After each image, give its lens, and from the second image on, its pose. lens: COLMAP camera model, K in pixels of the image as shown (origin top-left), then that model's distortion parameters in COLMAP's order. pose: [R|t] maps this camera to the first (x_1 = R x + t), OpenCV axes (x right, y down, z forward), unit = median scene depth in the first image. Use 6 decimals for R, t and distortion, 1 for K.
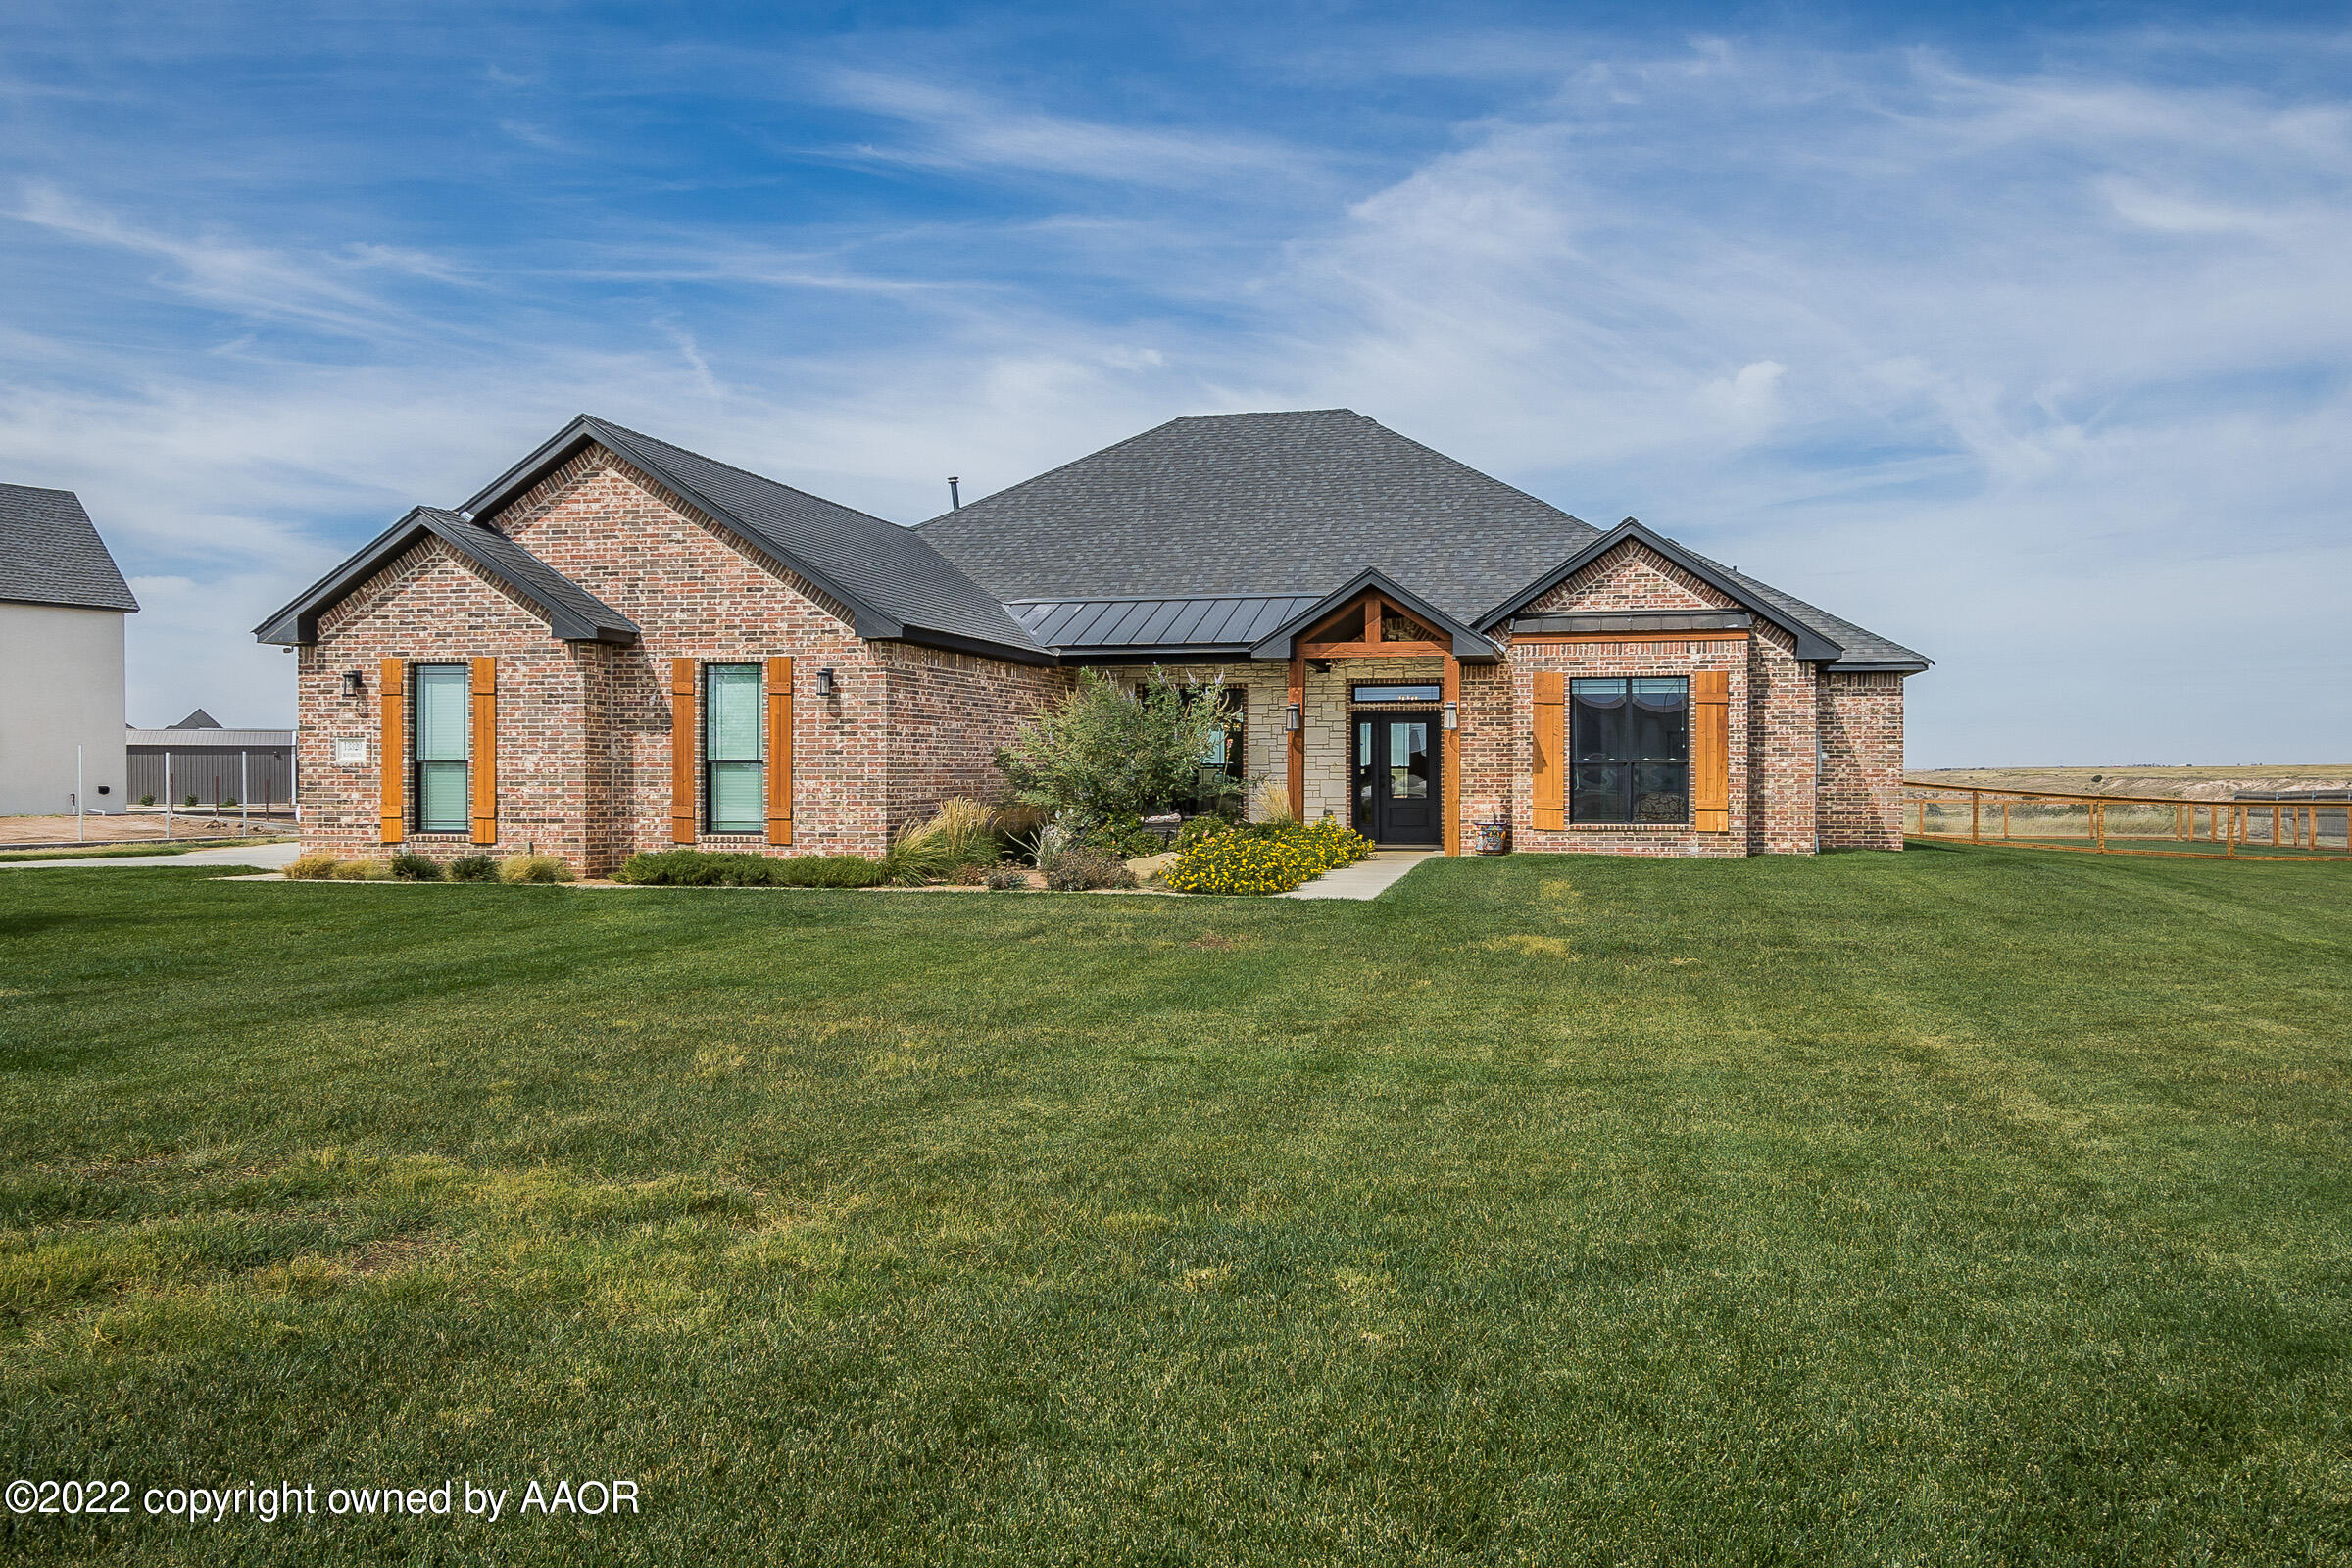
lens RADIAL K [[1901.9, 0, 1199.7], [0, 1901.9, 797.0], [0, 0, 1]] dist [-0.002678, 0.022230]
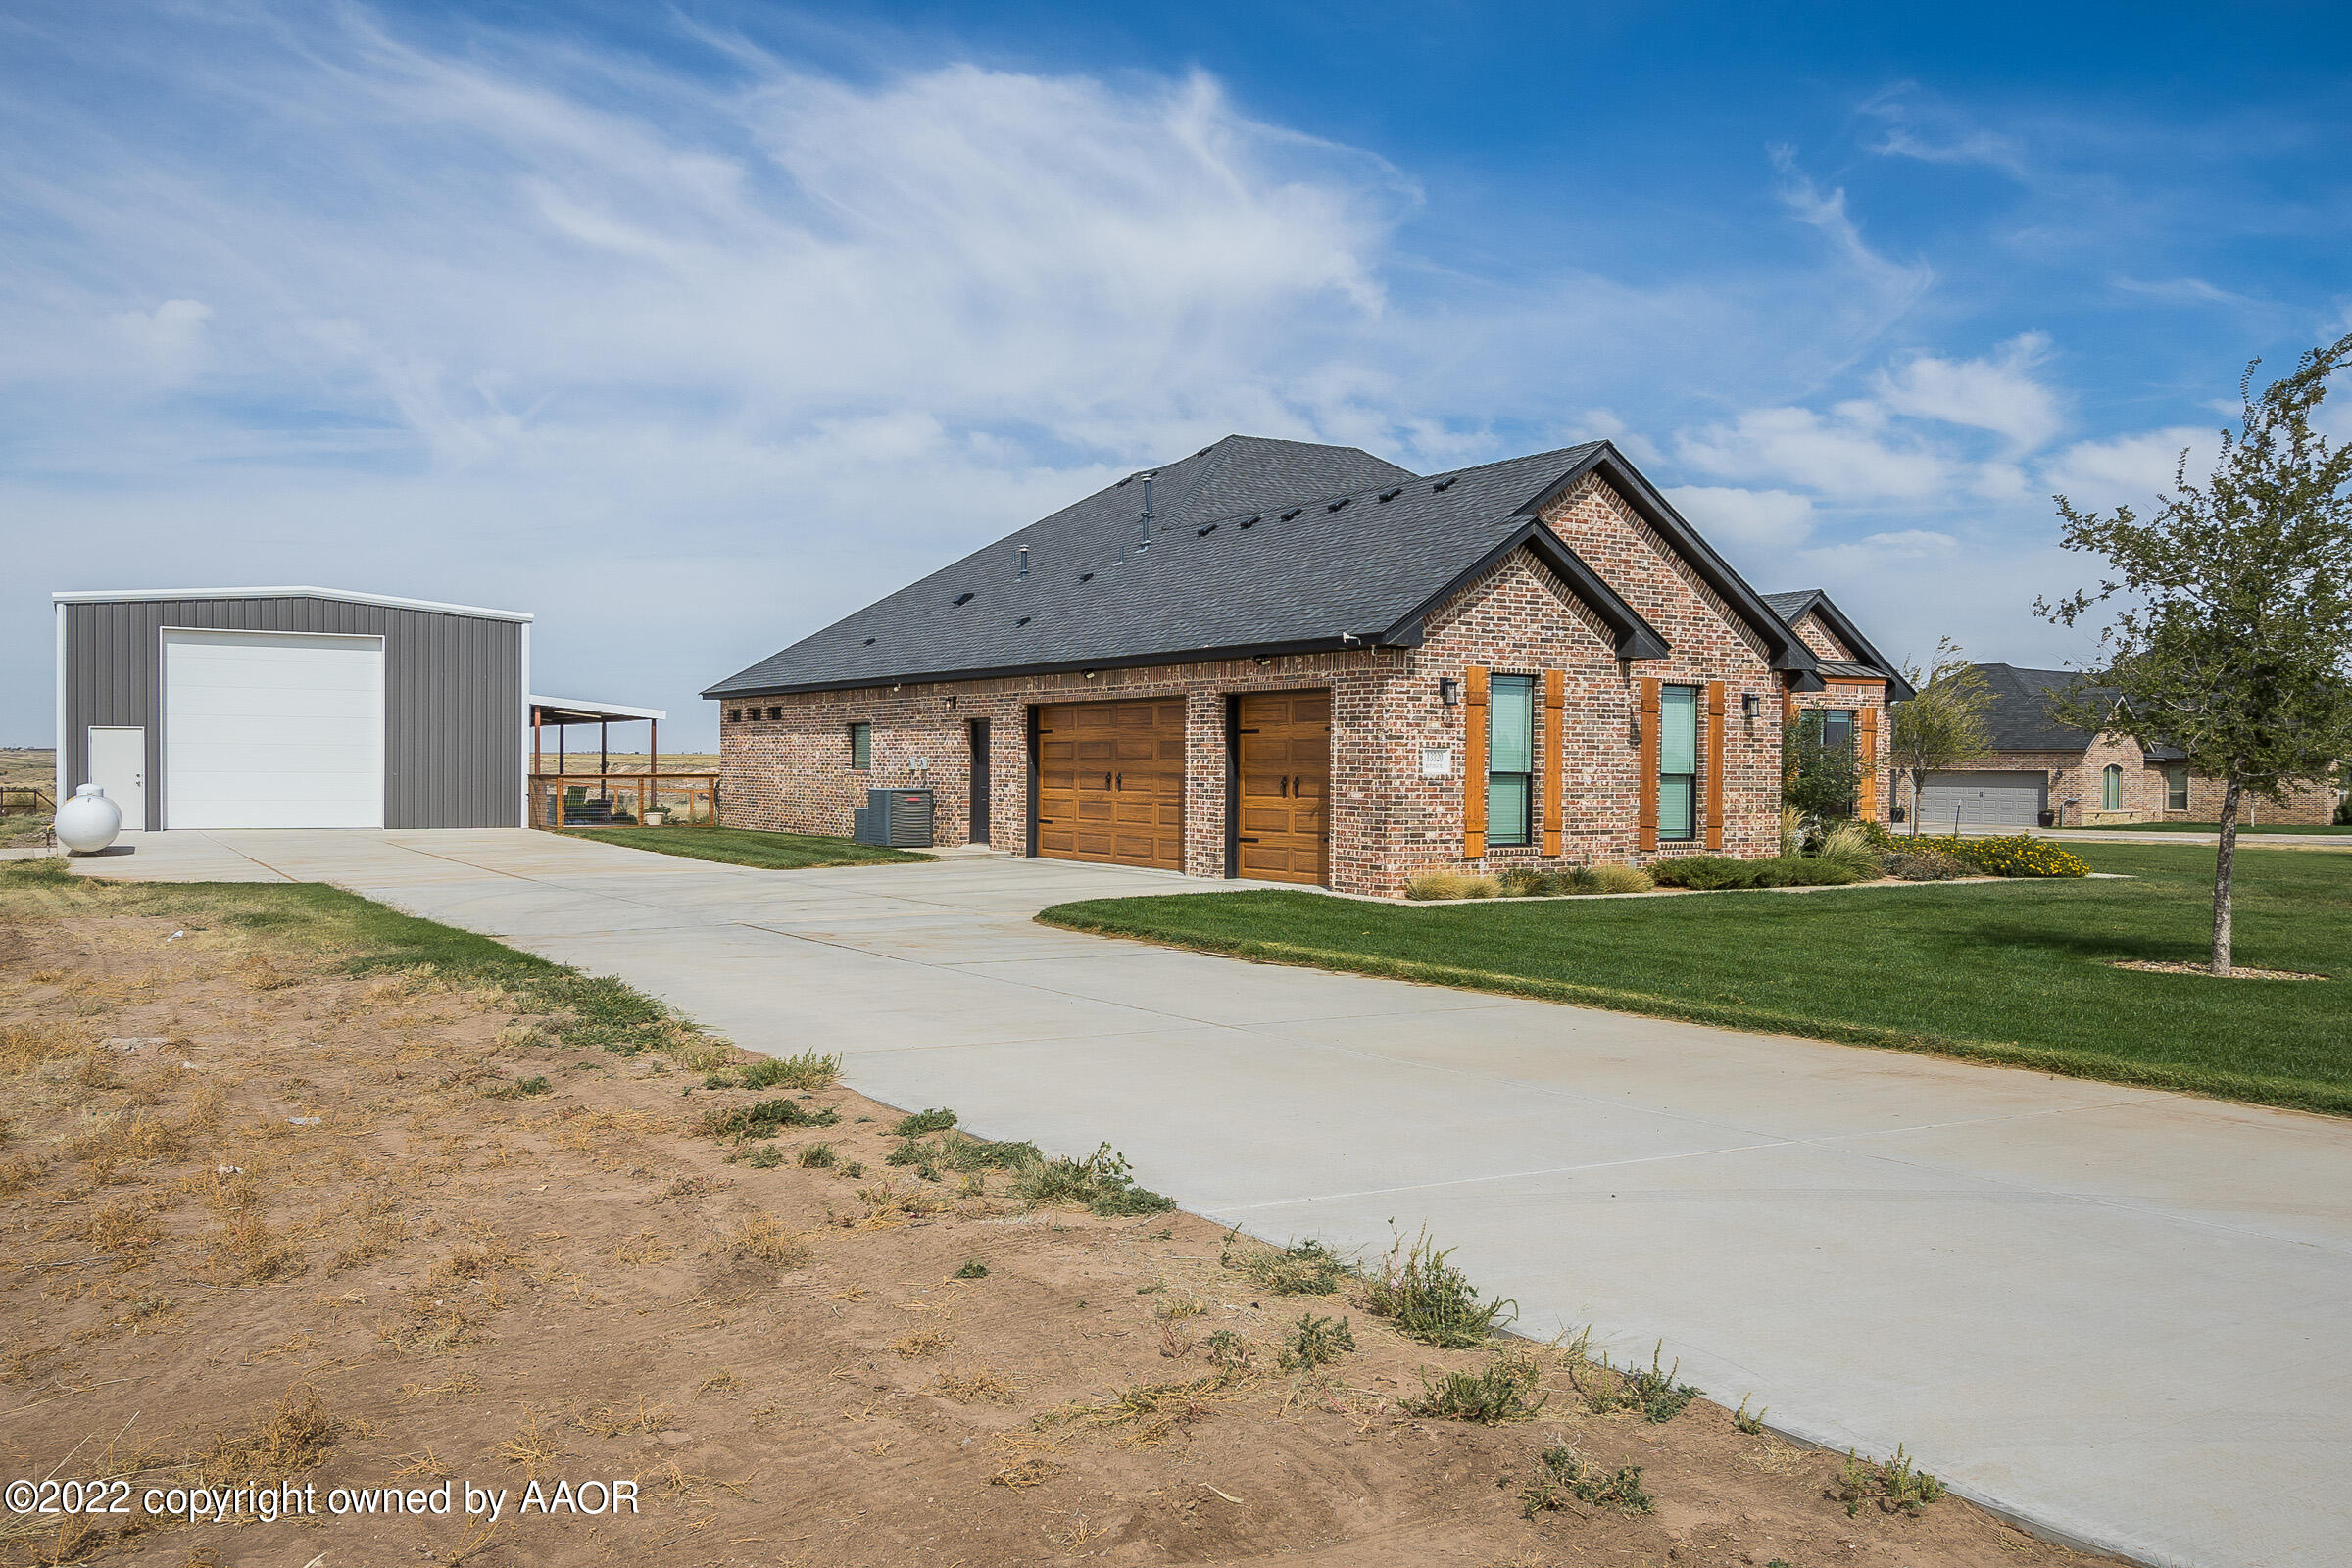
lens RADIAL K [[1901.9, 0, 1136.5], [0, 1901.9, 813.0], [0, 0, 1]] dist [-0.002678, 0.022230]
pose [[0.731210, -0.010275, 0.682075, -1.210260], [-0.004765, 0.999785, 0.020170, -0.017196], [-0.682135, -0.017999, 0.731004, 0.408436]]
